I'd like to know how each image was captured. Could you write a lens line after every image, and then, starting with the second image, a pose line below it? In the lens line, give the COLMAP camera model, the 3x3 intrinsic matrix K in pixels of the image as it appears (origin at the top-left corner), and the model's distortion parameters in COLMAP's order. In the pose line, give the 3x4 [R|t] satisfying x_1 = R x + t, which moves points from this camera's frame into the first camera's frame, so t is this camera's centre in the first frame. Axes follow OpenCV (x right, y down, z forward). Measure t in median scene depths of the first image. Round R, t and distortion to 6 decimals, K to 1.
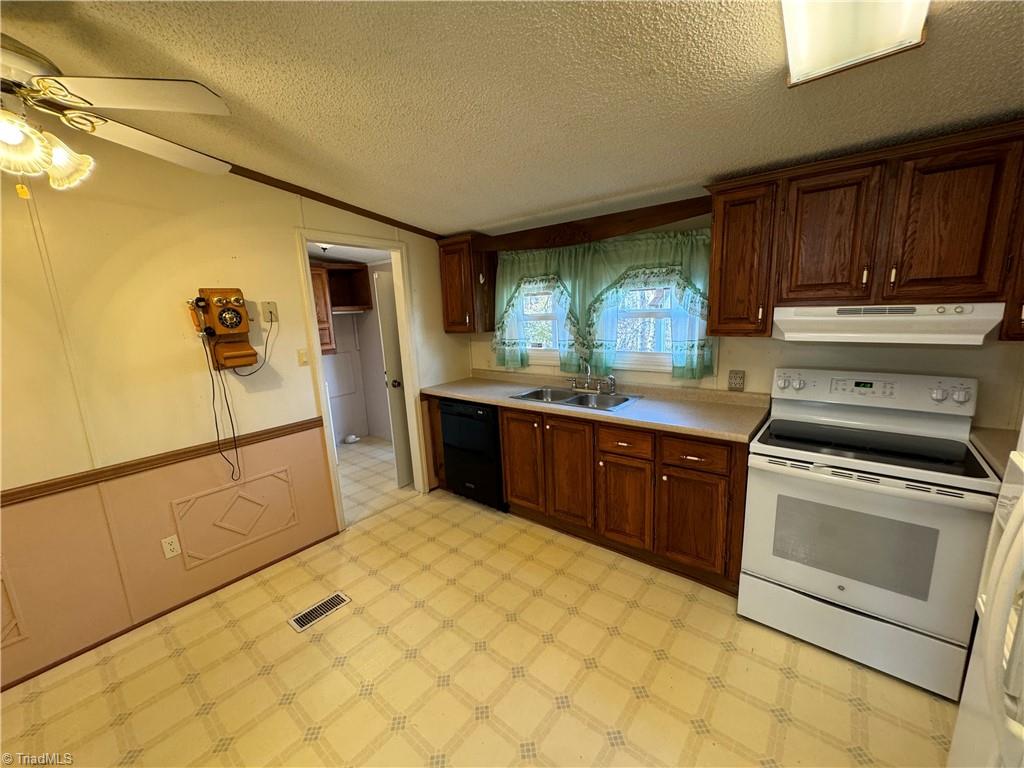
lens RADIAL K [[408.1, 0, 515.9], [0, 408.1, 386.7], [0, 0, 1]] dist [-0.007424, 0.000157]
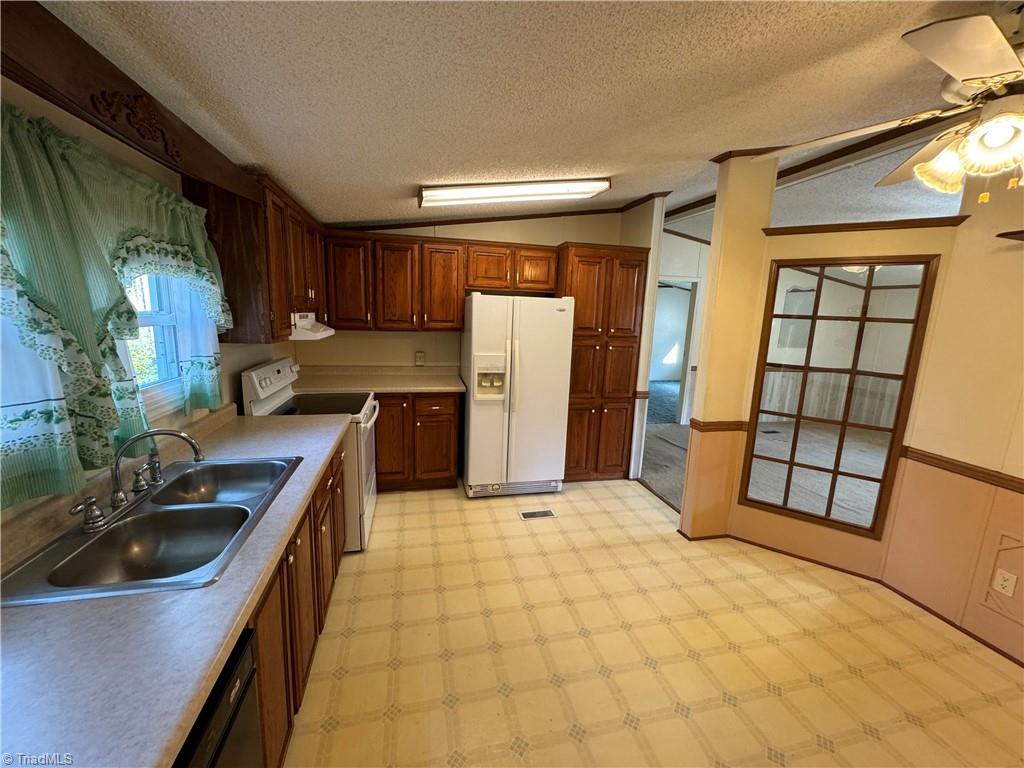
lens RADIAL K [[408.1, 0, 513.2], [0, 408.1, 383.7], [0, 0, 1]] dist [-0.007424, 0.000157]
pose [[-0.797849, -0.095175, 0.595297, -0.394681], [0.109193, 0.948313, 0.297960, -0.196616], [-0.592886, 0.302729, -0.746218, 1.096078]]
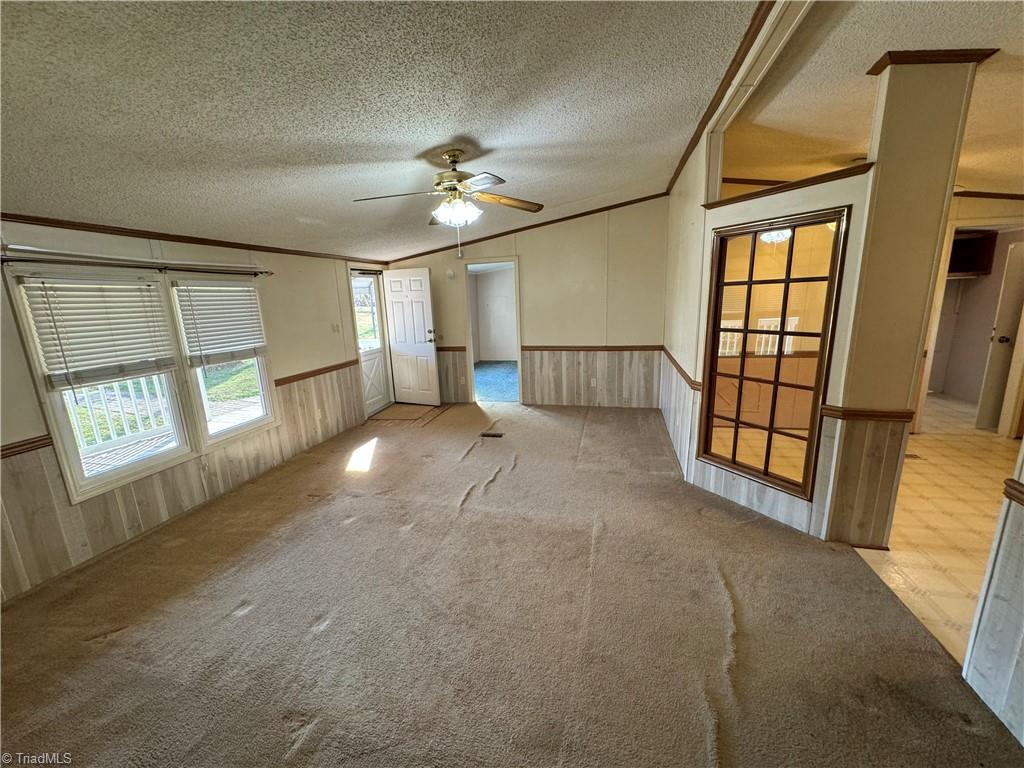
lens RADIAL K [[408.1, 0, 506.9], [0, 408.1, 382.7], [0, 0, 1]] dist [-0.007424, 0.000157]
pose [[0.408798, 0.211483, -0.887783, 0.217034], [-0.150222, 0.975104, 0.163111, 0.173692], [0.900176, 0.066685, 0.430390, -0.955178]]
